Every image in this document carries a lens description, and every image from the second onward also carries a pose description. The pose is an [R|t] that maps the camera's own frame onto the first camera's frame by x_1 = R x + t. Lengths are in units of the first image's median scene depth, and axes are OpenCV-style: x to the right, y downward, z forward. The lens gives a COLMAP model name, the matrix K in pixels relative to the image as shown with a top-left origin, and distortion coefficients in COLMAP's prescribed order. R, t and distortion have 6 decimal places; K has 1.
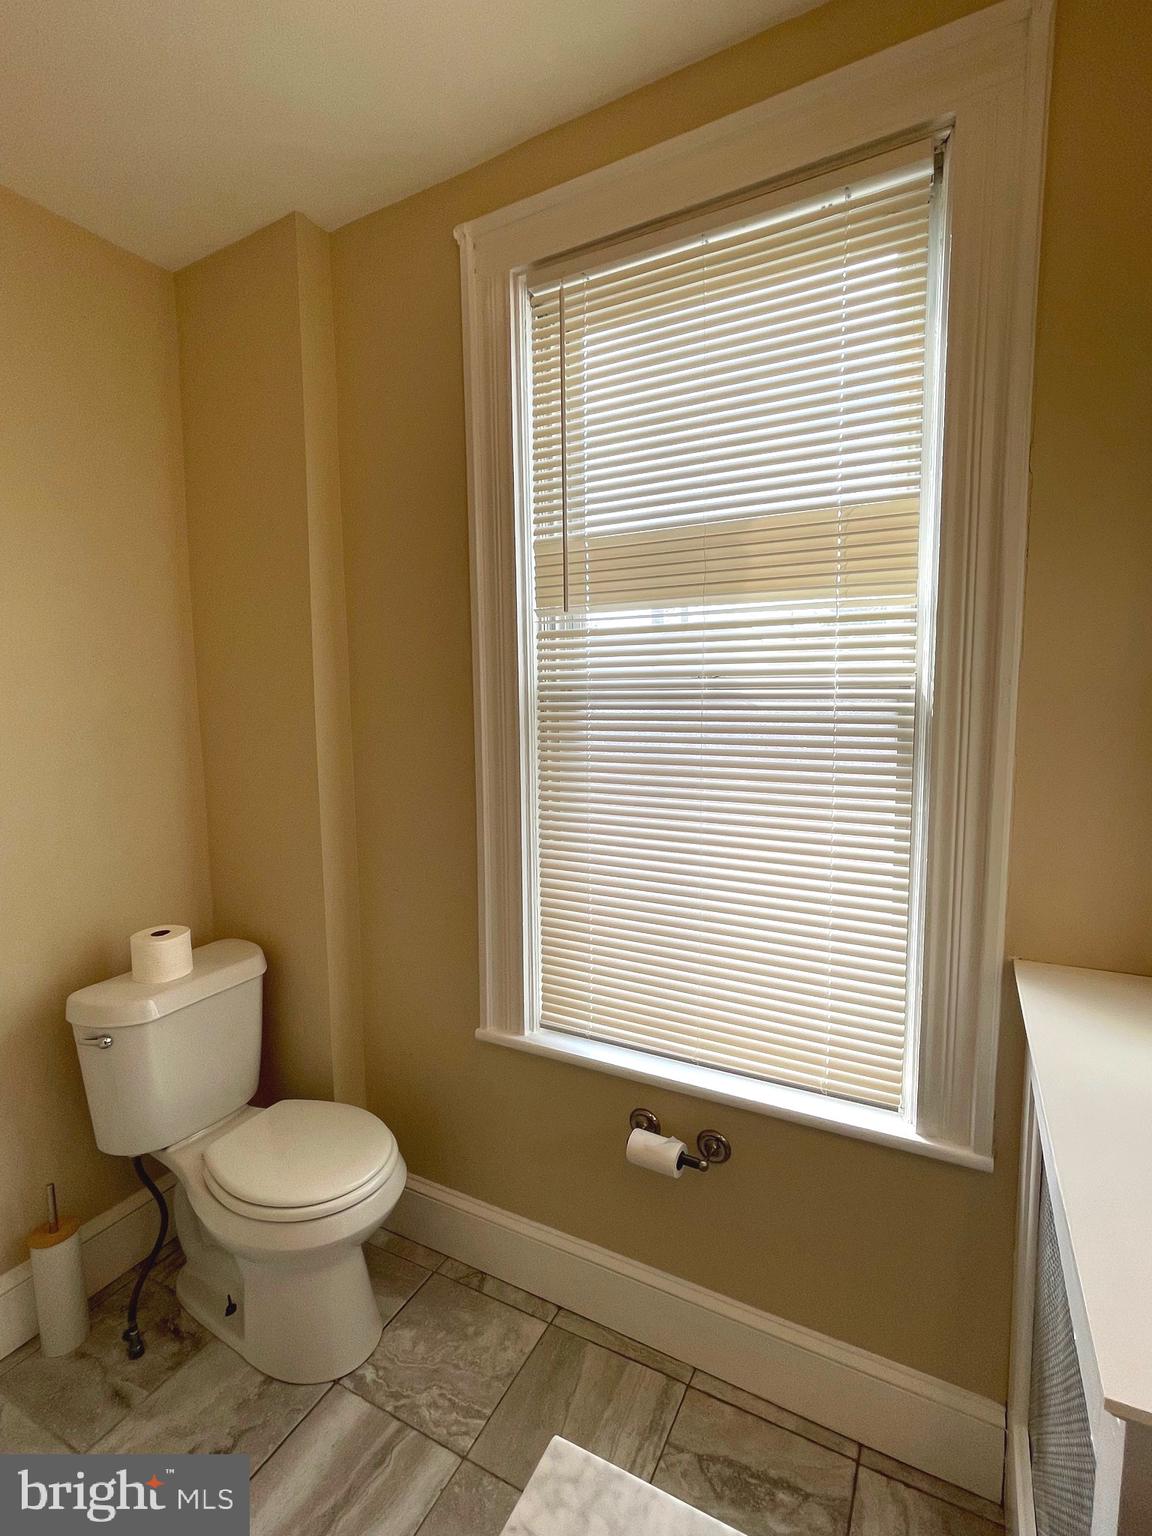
lens RADIAL K [[720.0, 0, 567.6], [0, 720.0, 773.1], [0, 0, 1]] dist [-0.004709, -0.001077]
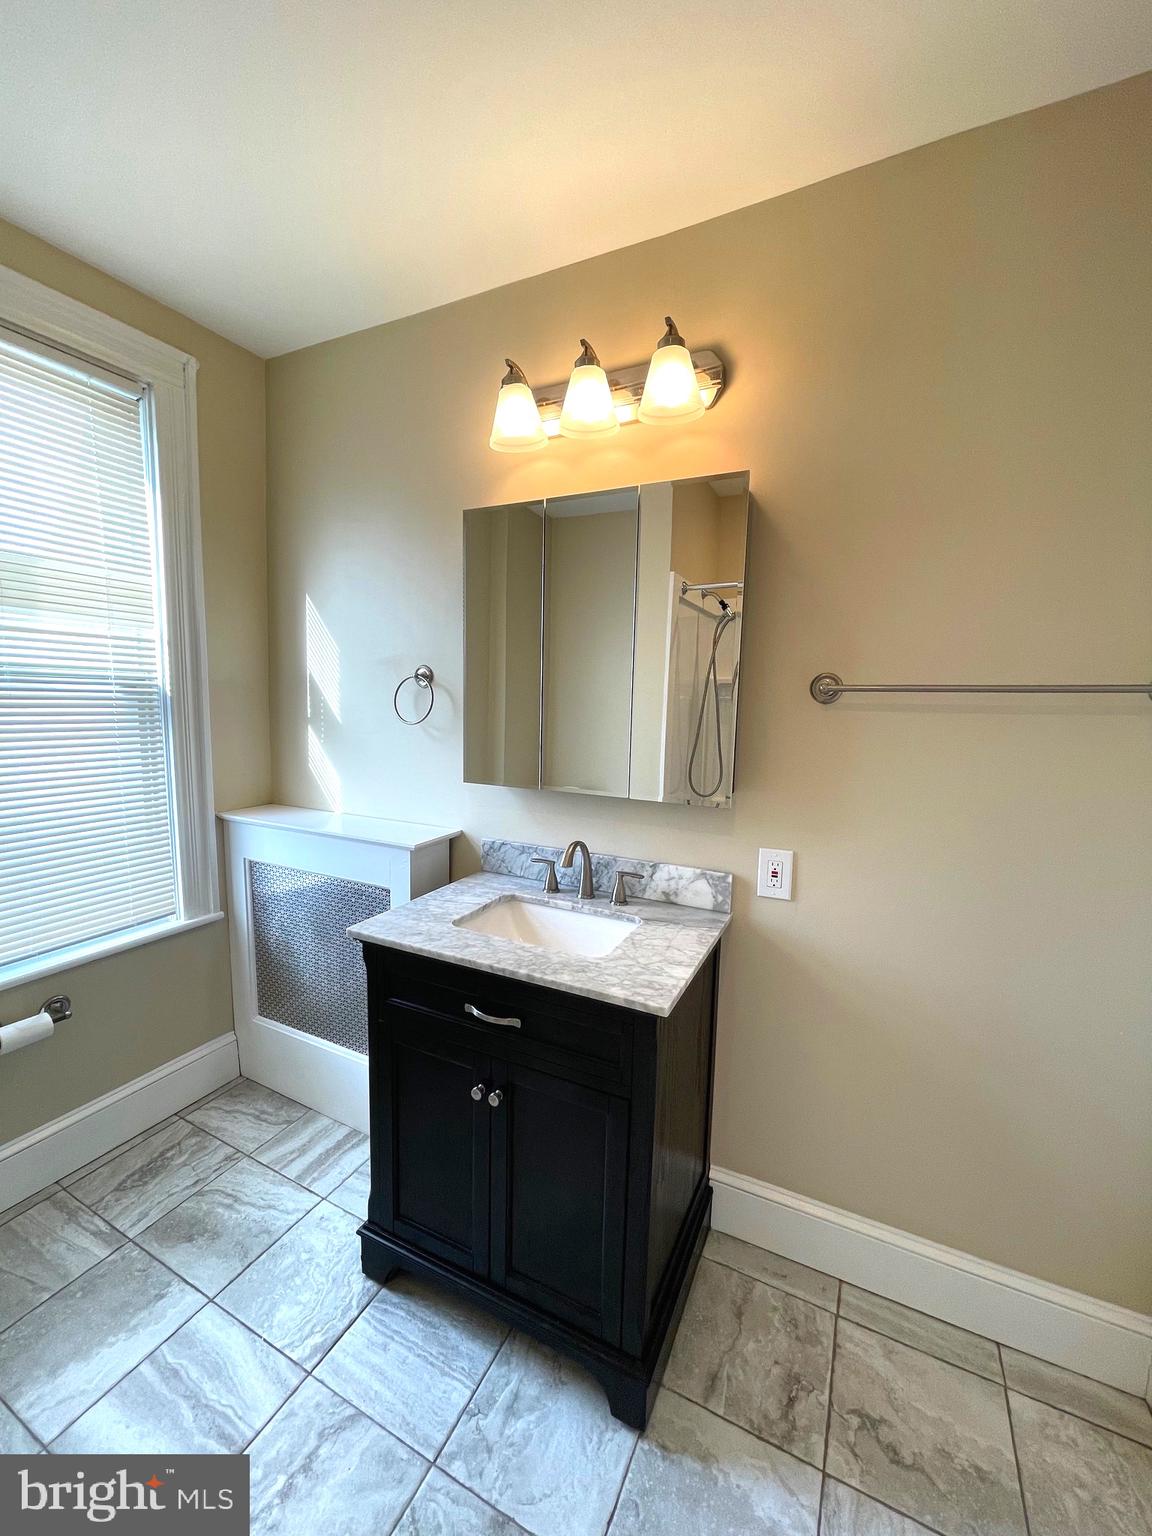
lens RADIAL K [[608.1, 0, 576.0], [0, 608.1, 768.0], [0, 0, 1]] dist [0.001876, -0.004633]
pose [[-0.034635, -0.115437, 0.992711, -0.975362], [0.074381, 0.990254, 0.117747, -0.001798], [-0.996628, 0.077917, -0.025711, -0.002855]]
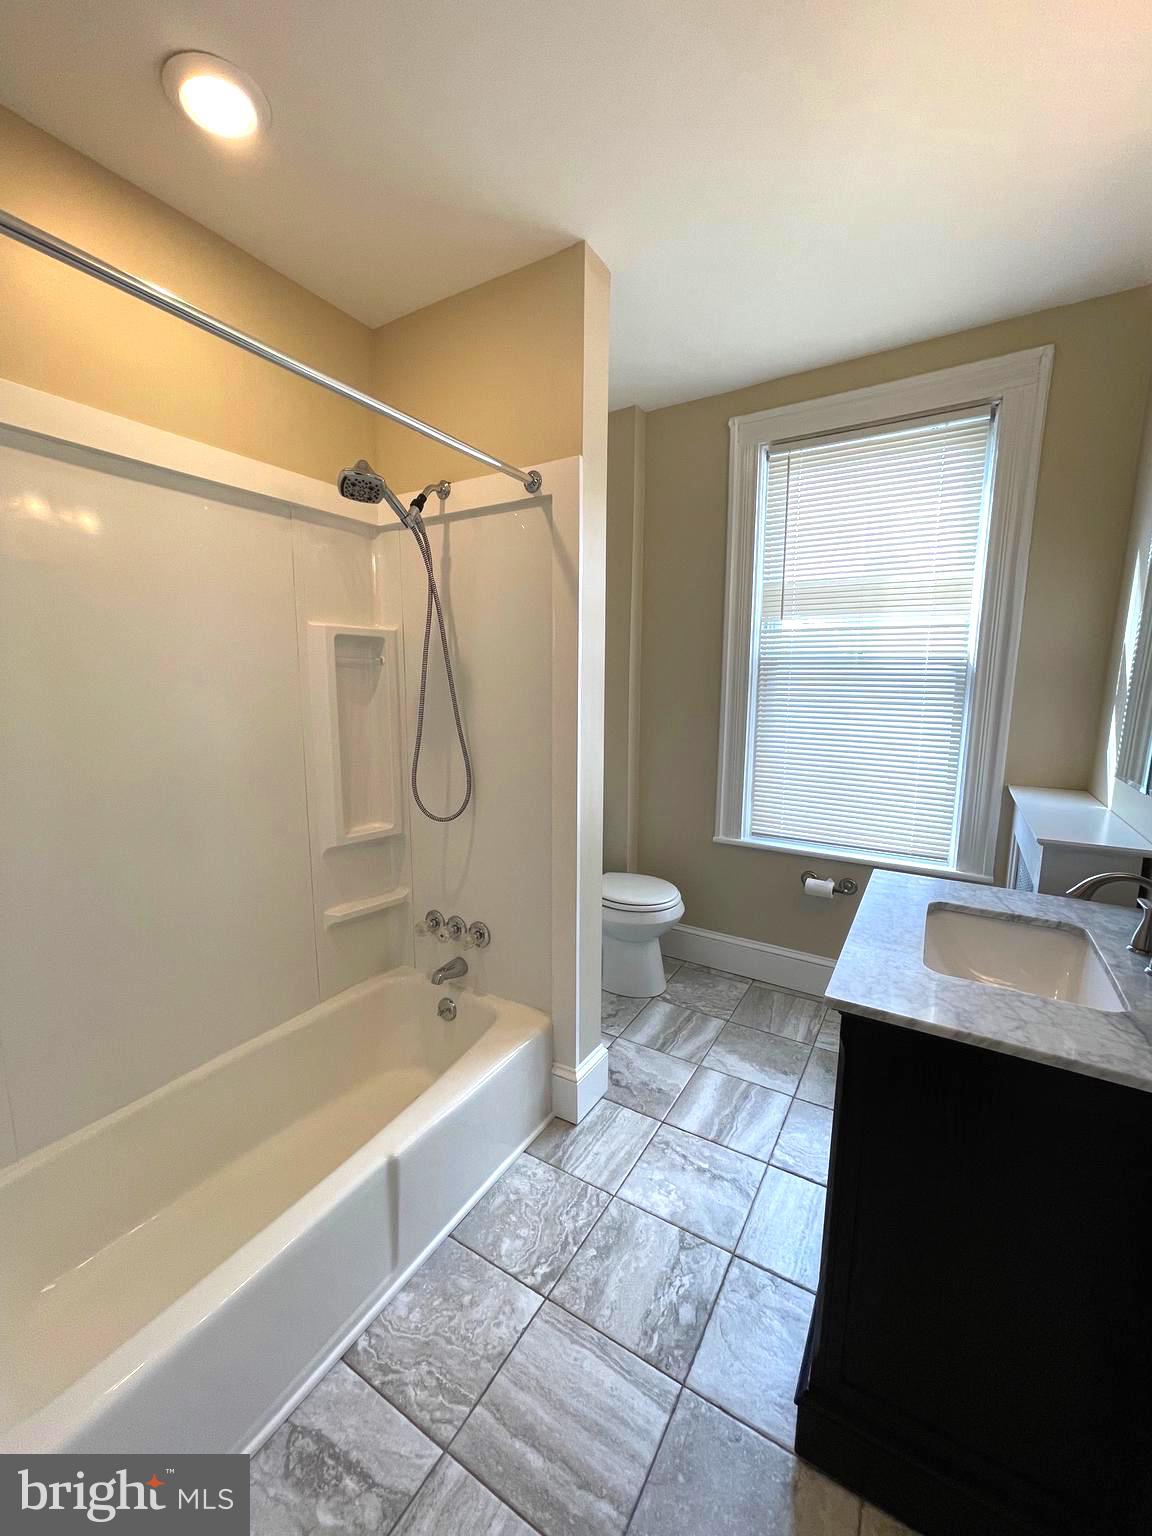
lens RADIAL K [[621.1, 0, 568.2], [0, 621.1, 768.4], [0, 0, 1]] dist [0.002260, -0.002878]
pose [[0.998161, 0.019869, -0.057270, -0.511760], [-0.016714, 0.998344, 0.055041, 0.106791], [0.058268, -0.053982, 0.996840, -0.808935]]
